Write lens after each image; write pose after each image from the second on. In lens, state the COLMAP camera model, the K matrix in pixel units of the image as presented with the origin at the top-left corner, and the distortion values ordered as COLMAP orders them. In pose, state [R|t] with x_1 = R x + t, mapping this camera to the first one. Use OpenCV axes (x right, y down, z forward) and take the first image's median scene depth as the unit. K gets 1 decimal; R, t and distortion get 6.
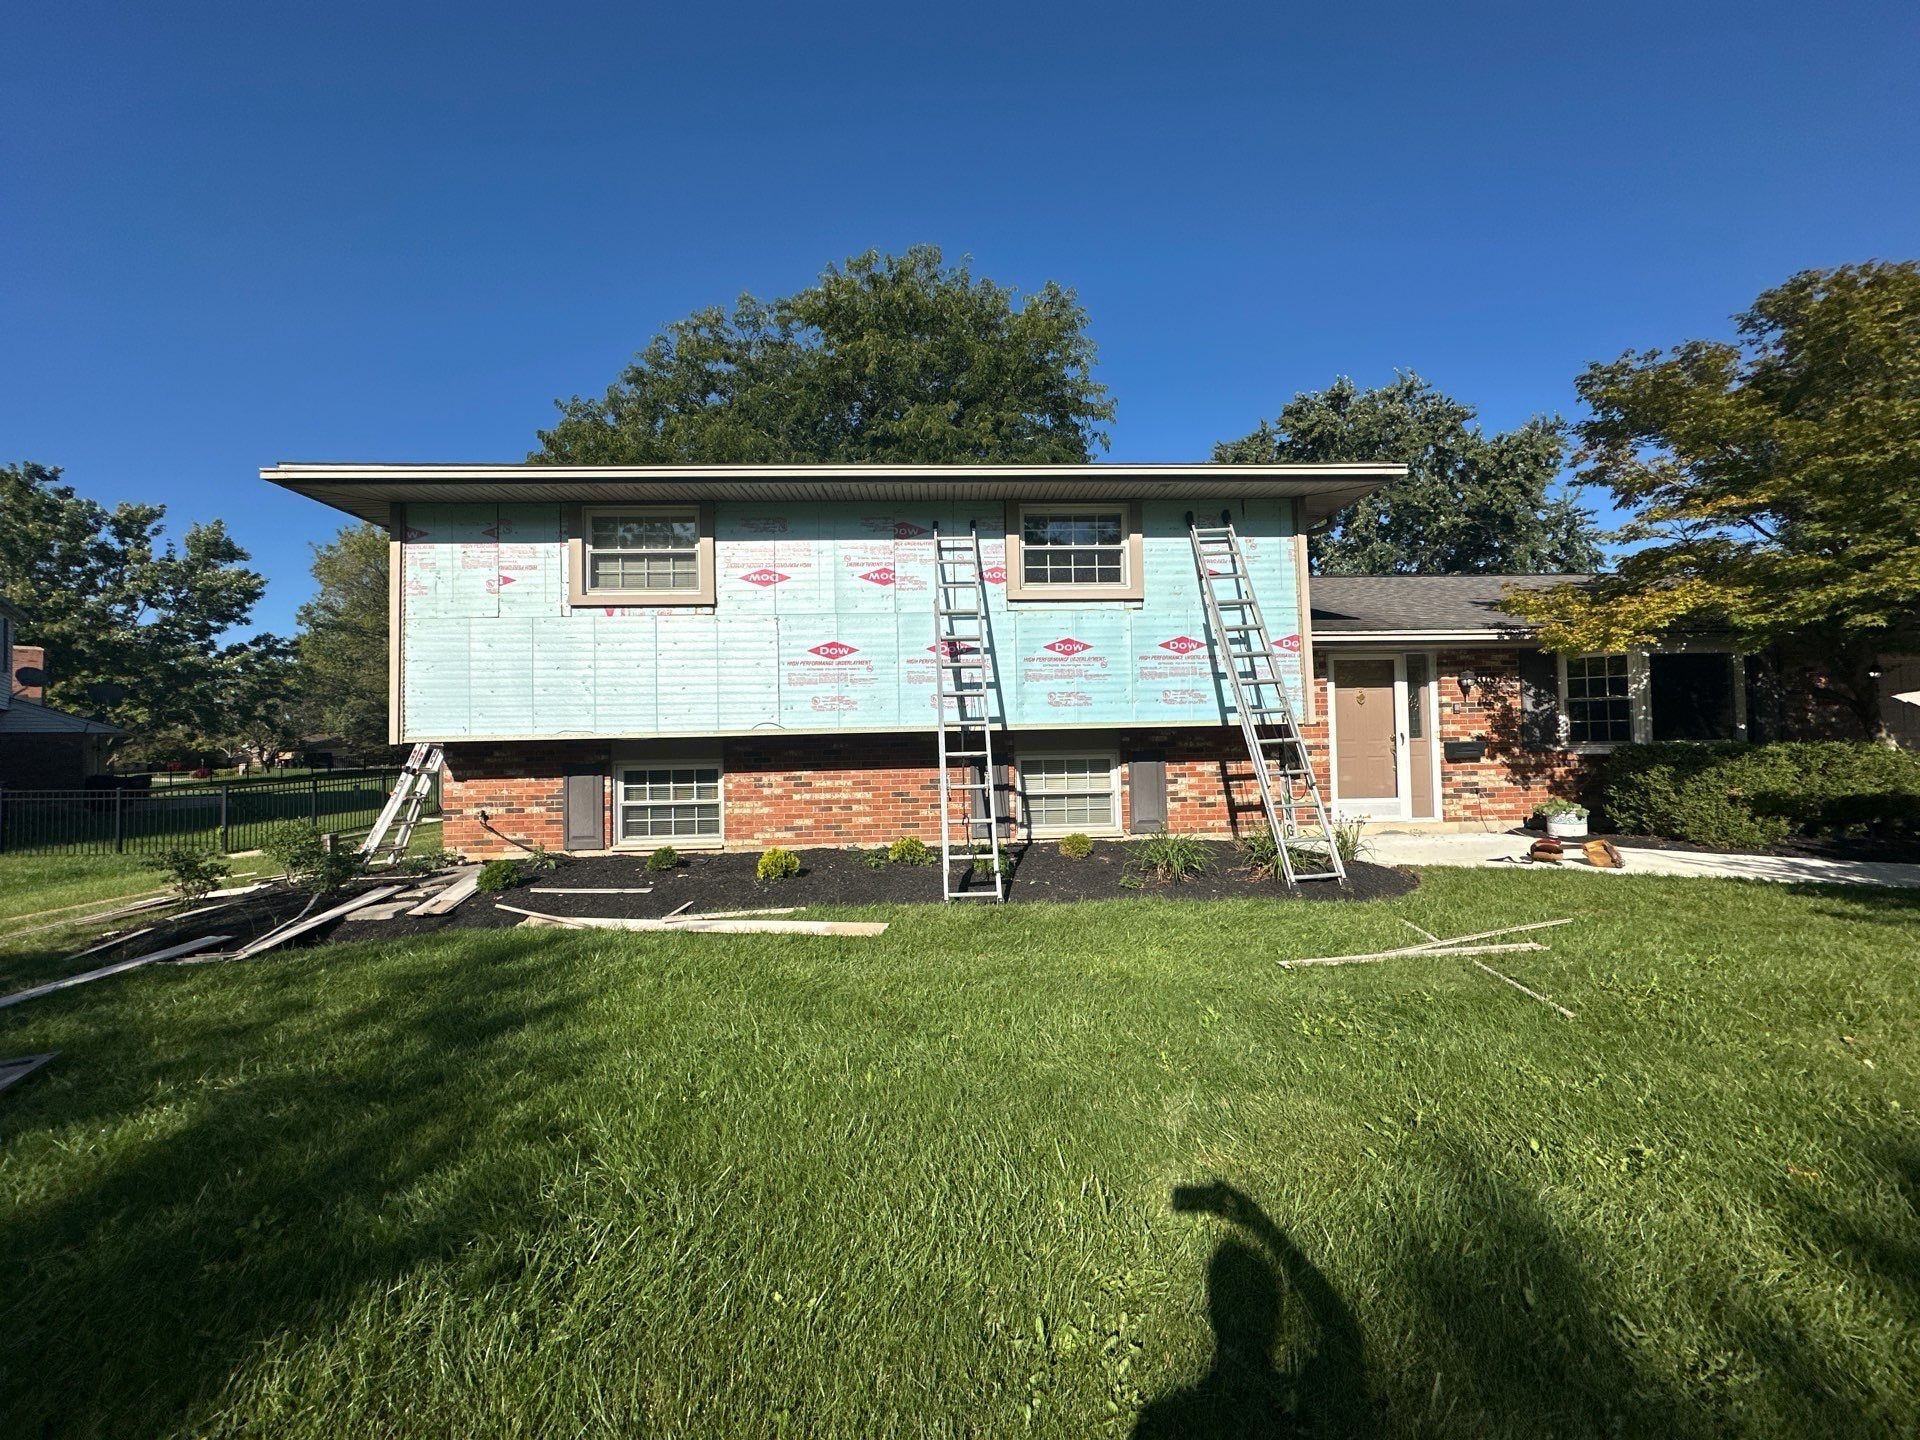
lens RADIAL K [[770.3, 0, 951.1], [0, 770.3, 713.1], [0, 0, 1]] dist [-0.002902, 0.000528]
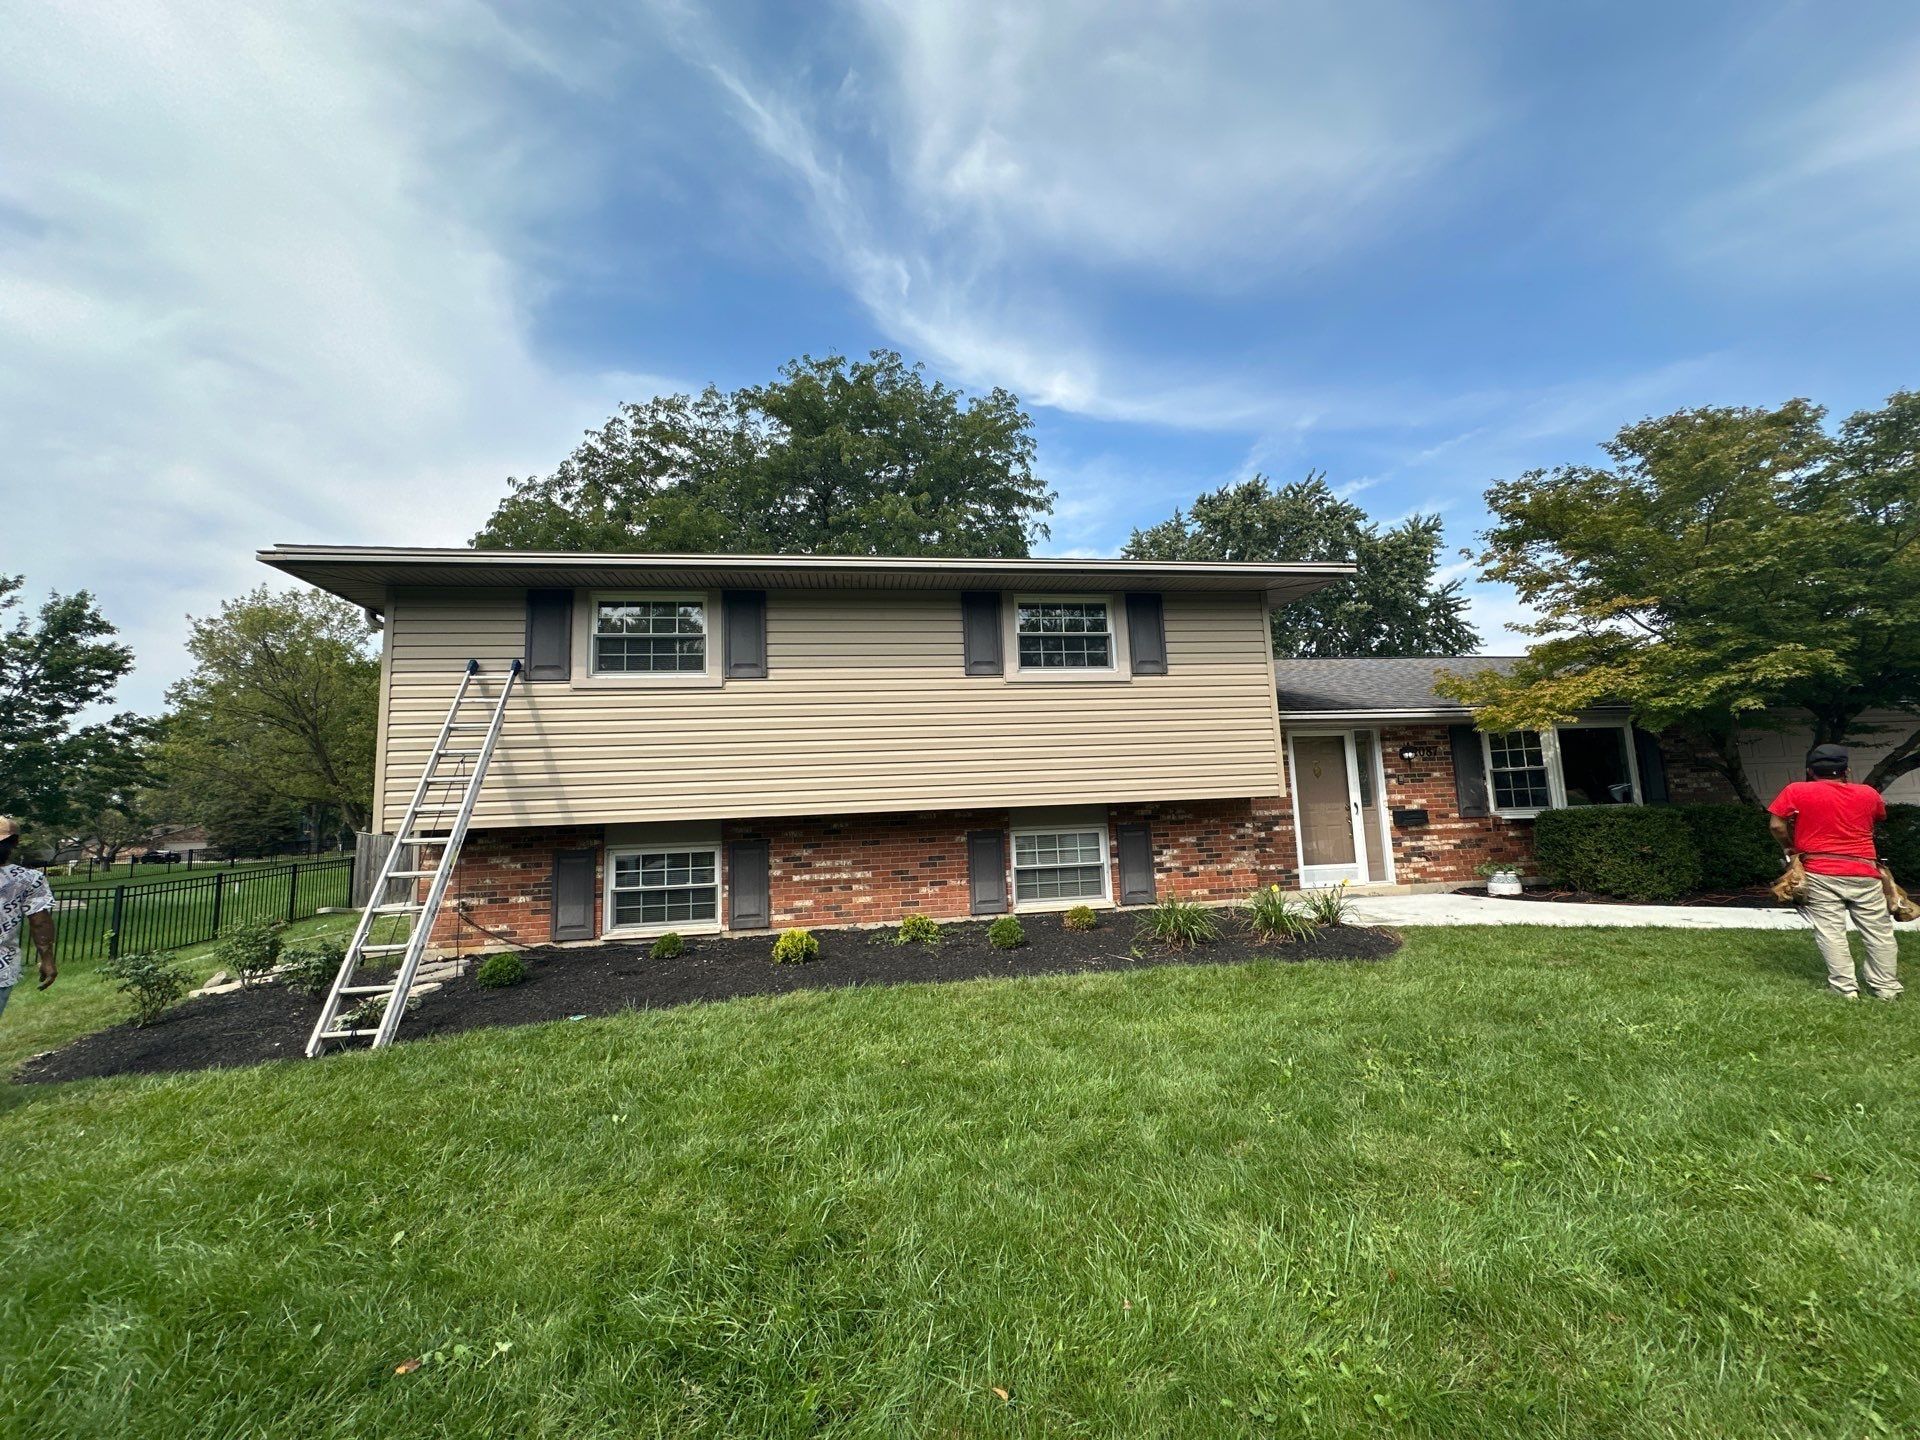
lens RADIAL K [[770.3, 0, 956.4], [0, 770.3, 716.9], [0, 0, 1]] dist [-0.002902, 0.000528]
pose [[0.993999, -0.005570, 0.109248, -0.099869], [0.015680, 0.995644, -0.091905, -0.004125], [-0.108261, 0.093067, 0.989757, -0.029121]]
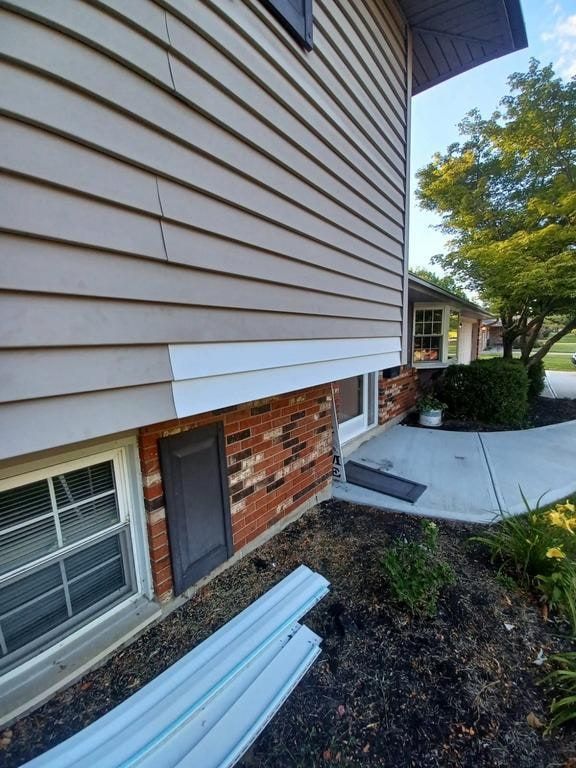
lens RADIAL K [[308.1, 0, 293.0], [0, 308.1, 385.9], [0, 0, 1]] dist [-0.002902, 0.000528]
pose [[0.656217, -0.111025, 0.746359, 0.149330], [-0.001364, 0.988940, 0.148310, -0.008429], [-0.754571, -0.098341, 0.648808, 0.820073]]
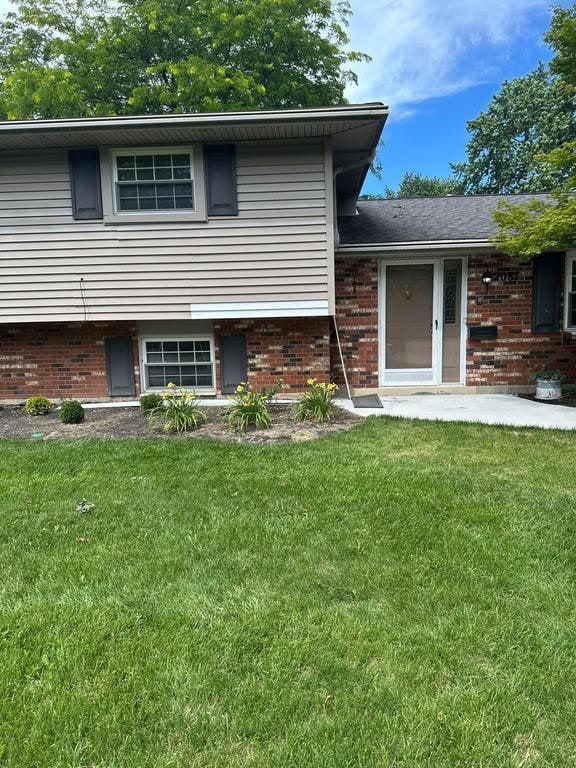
lens RADIAL K [[543.2, 0, 285.2], [0, 543.2, 389.4], [0, 0, 1]] dist [0.042535, -0.043061]
pose [[0.996760, 0.005588, -0.080243, 0.427992], [0.008005, 0.985740, 0.168084, -0.017546], [0.080038, -0.168182, 0.982501, 0.031191]]
